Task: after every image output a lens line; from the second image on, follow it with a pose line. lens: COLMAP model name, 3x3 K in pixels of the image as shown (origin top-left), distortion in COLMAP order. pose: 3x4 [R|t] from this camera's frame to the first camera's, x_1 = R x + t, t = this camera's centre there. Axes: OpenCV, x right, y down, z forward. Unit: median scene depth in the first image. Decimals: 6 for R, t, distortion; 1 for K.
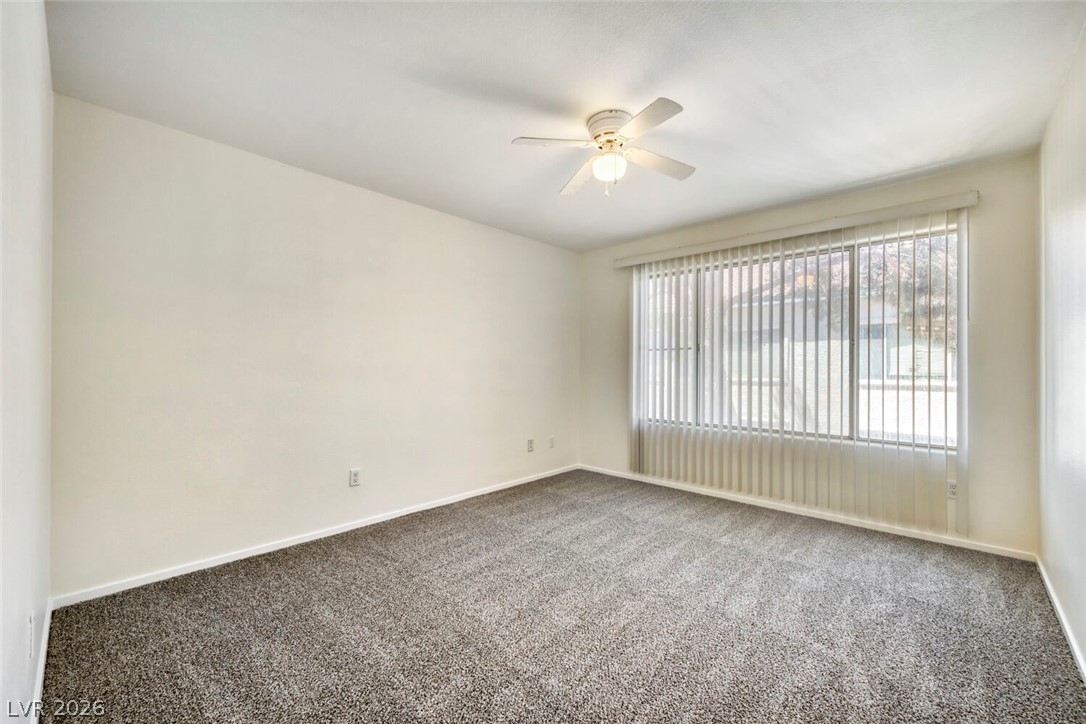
lens RADIAL K [[432.1, 0, 546.8], [0, 432.1, 361.6], [0, 0, 1]] dist [0.013972, -0.000469]
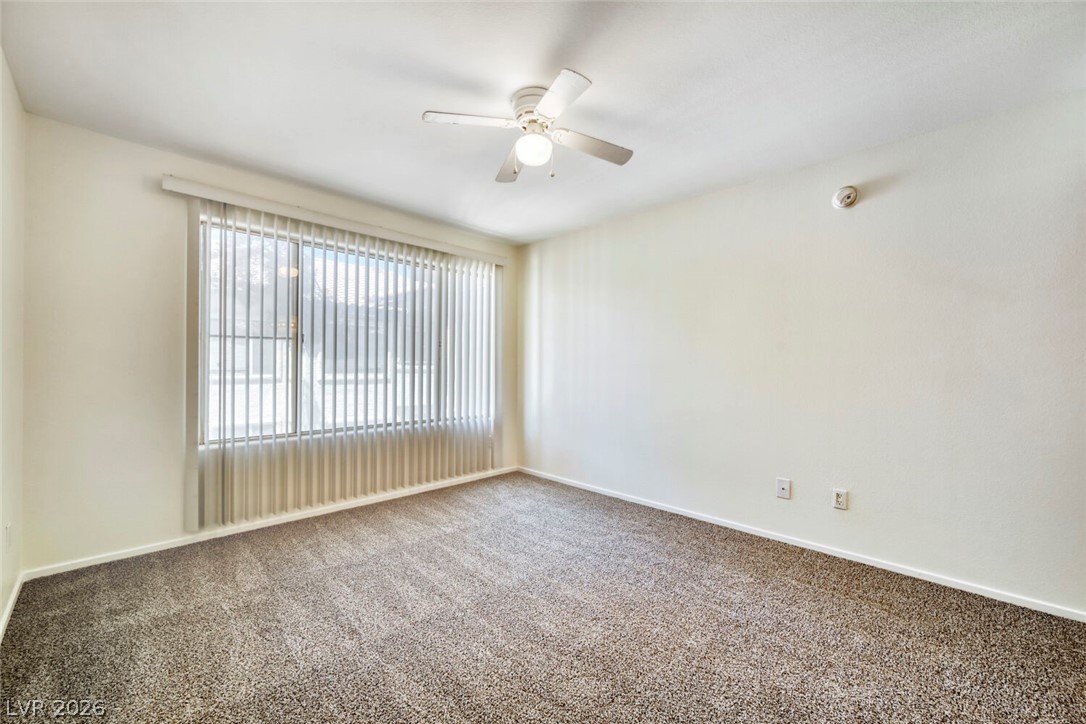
lens RADIAL K [[423.5, 0, 536.8], [0, 423.5, 370.4], [0, 0, 1]] dist [0.000311, 0.000226]
pose [[0.062242, -0.009152, 0.998019, -0.510961], [-0.014473, 0.999845, 0.010071, 0.014842], [-0.997956, -0.015071, 0.062100, 0.638547]]
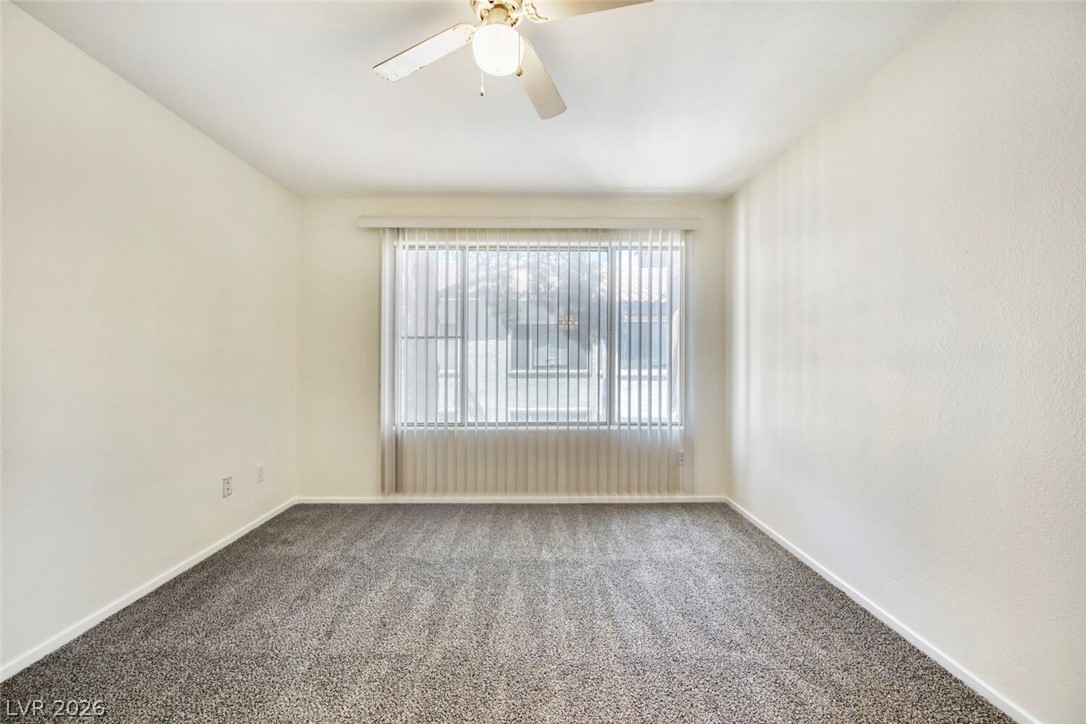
lens RADIAL K [[426.0, 0, 532.8], [0, 426.0, 361.5], [0, 0, 1]] dist [-0.001186, 0.001001]
pose [[0.735869, 0.000237, 0.677123, -0.167198], [-0.006850, 0.999951, 0.007093, 0.012717], [-0.677089, -0.009858, 0.735835, 0.342795]]
